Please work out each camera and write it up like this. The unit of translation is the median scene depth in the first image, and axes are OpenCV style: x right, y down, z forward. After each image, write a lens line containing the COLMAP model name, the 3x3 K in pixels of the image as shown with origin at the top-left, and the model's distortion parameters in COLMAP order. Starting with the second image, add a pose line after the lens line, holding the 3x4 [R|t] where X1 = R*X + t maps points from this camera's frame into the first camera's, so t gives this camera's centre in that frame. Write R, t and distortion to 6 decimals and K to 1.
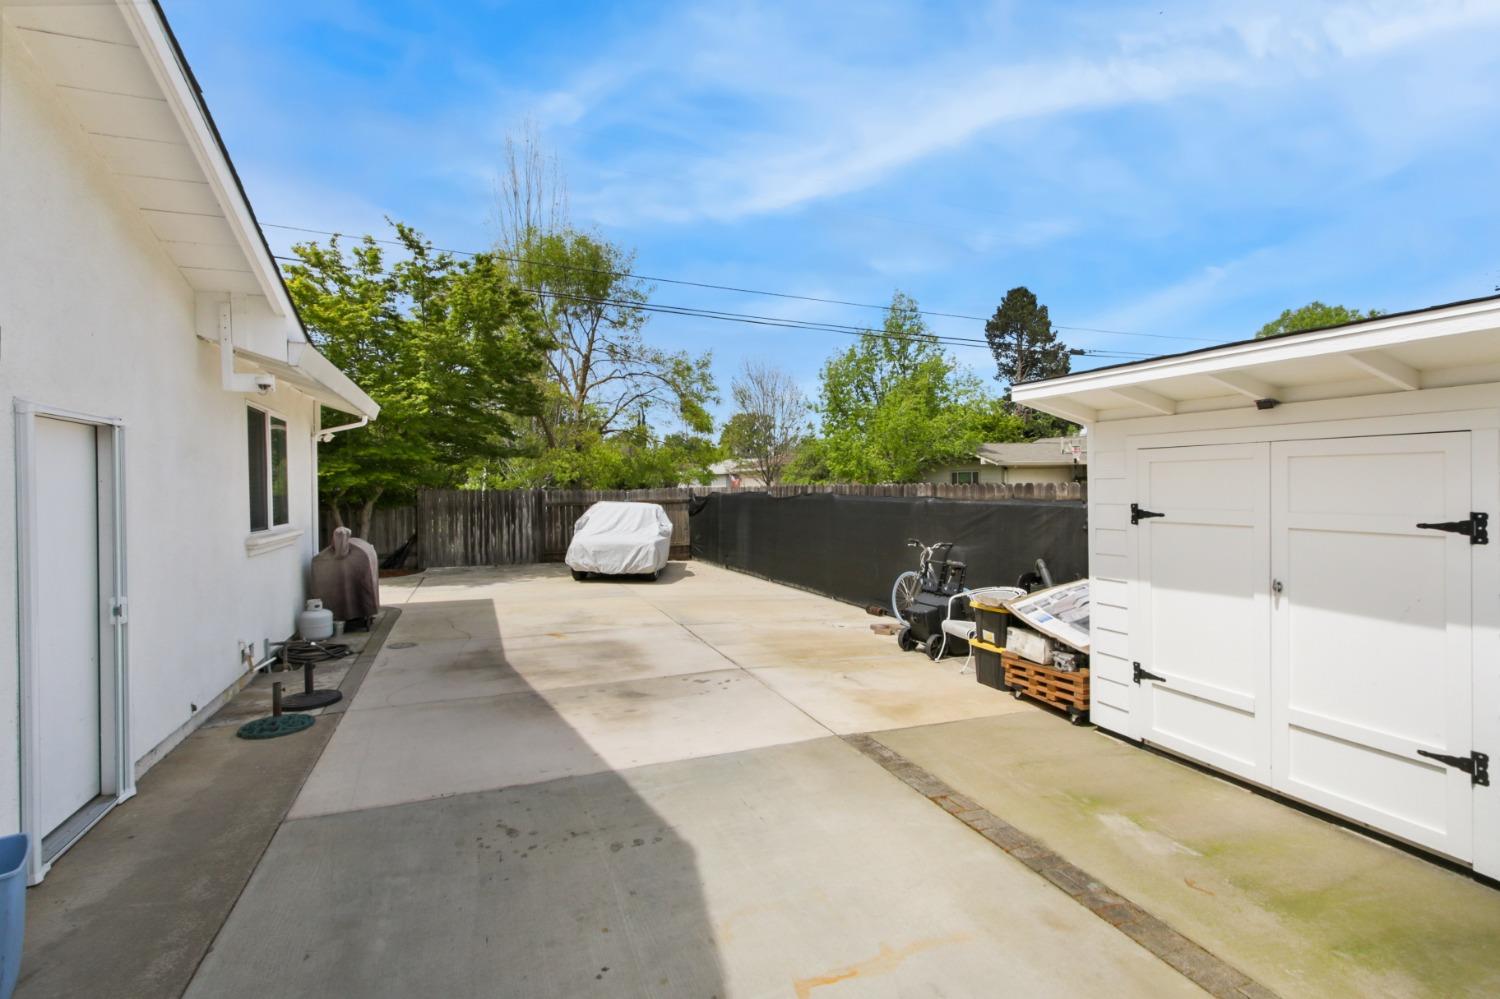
lens RADIAL K [[695.1, 0, 757.3], [0, 695.1, 499.0], [0, 0, 1]] dist [-0.009225, 0.000476]
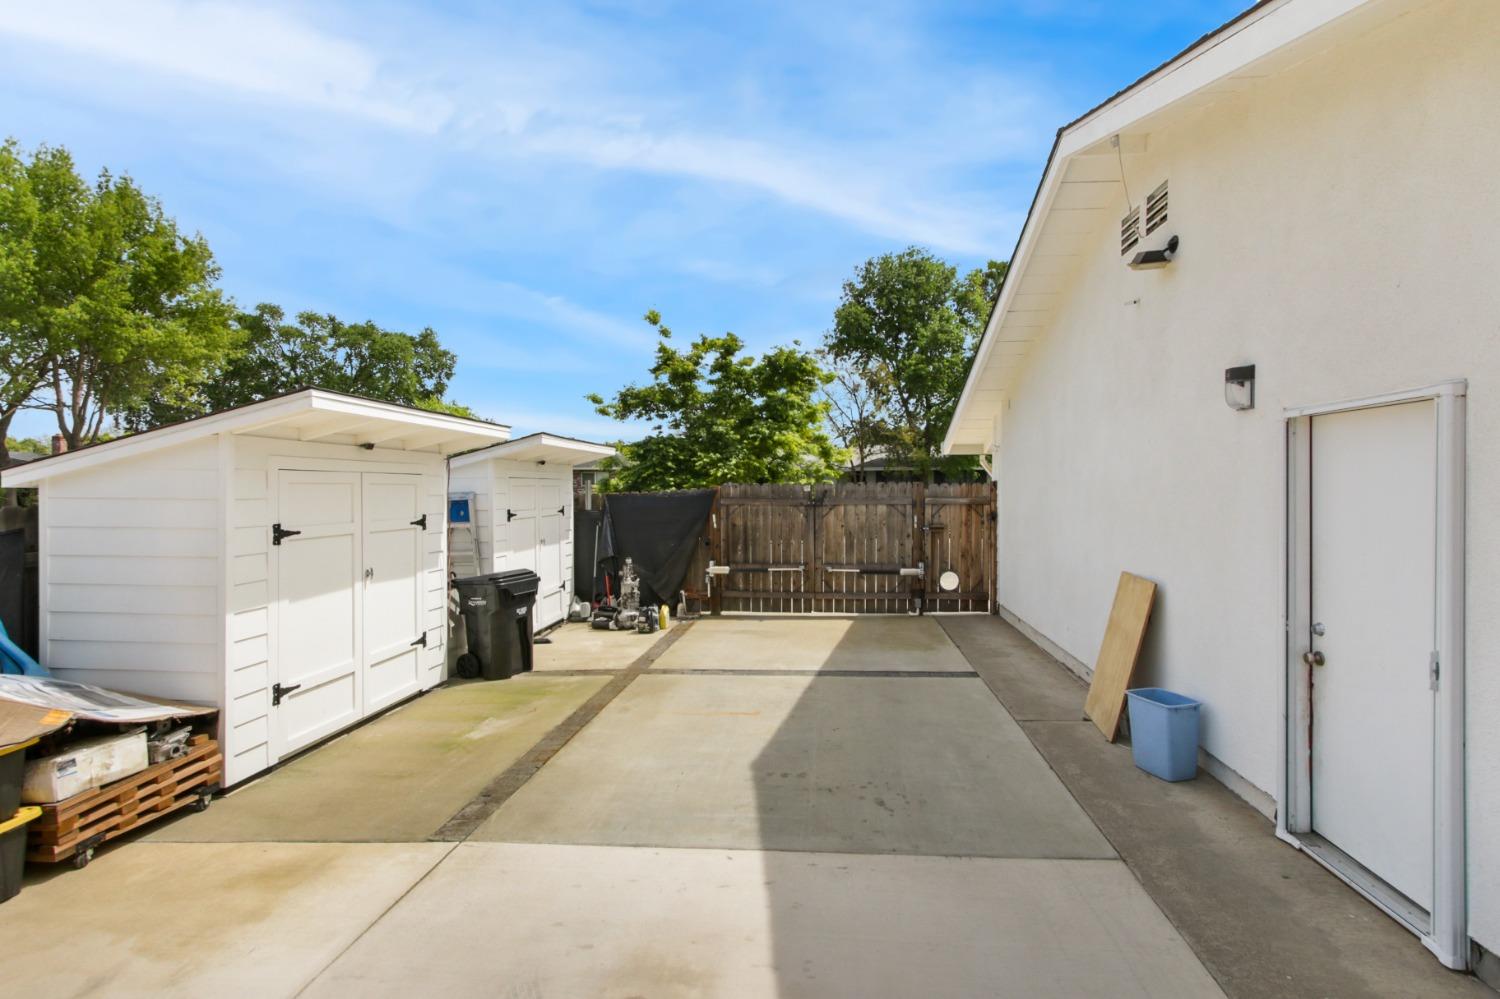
lens RADIAL K [[695.1, 0, 765.2], [0, 695.1, 490.9], [0, 0, 1]] dist [-0.009225, 0.000476]
pose [[-0.884972, 0.017061, 0.465332, -0.628260], [0.028512, 0.999439, 0.017580, -0.044727], [-0.464771, 0.028825, -0.884962, 1.800777]]
